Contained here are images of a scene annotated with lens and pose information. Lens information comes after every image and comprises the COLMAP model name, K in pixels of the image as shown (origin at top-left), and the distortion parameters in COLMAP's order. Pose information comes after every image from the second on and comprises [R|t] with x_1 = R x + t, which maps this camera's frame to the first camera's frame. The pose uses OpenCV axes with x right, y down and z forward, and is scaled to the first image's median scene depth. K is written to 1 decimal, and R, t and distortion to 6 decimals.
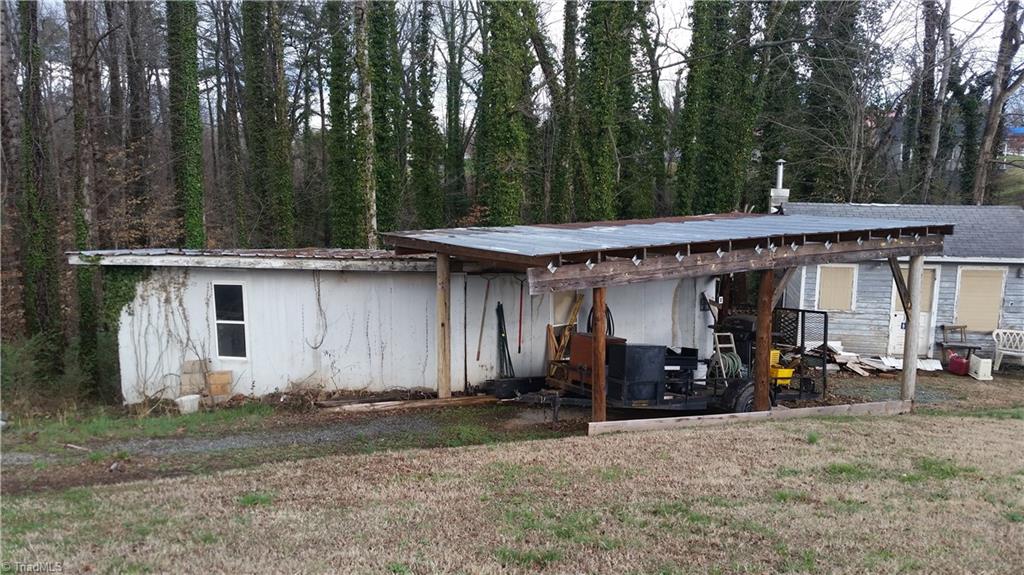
lens RADIAL K [[868.7, 0, 516.9], [0, 868.7, 290.1], [0, 0, 1]] dist [0.030314, -0.012167]
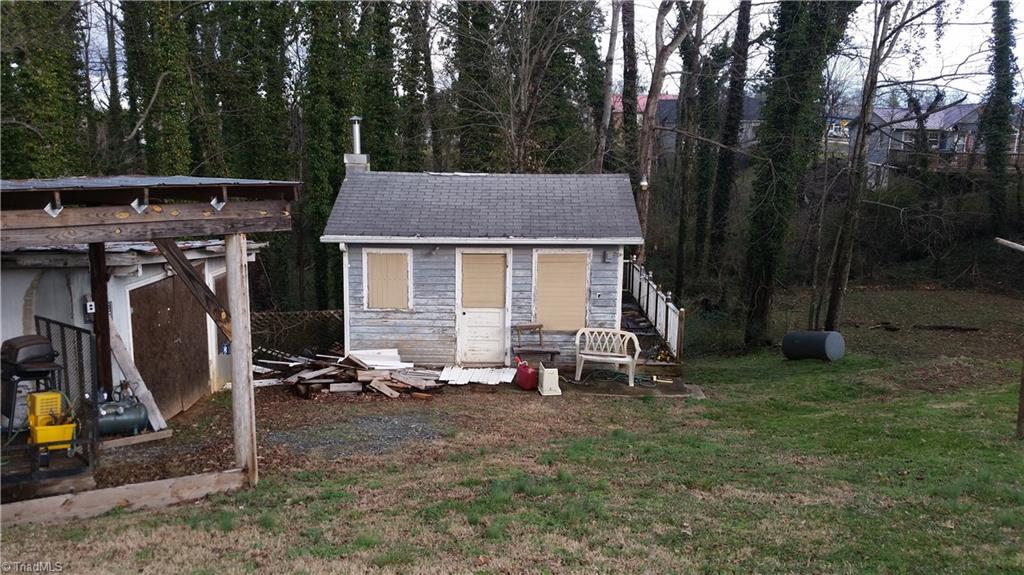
lens RADIAL K [[868.7, 0, 516.9], [0, 868.7, 290.1], [0, 0, 1]] dist [0.030314, -0.012167]
pose [[0.987936, -0.024199, 0.152959, 0.368121], [0.021538, 0.999587, 0.019030, -0.005947], [-0.153357, -0.015506, 0.988049, 0.227120]]
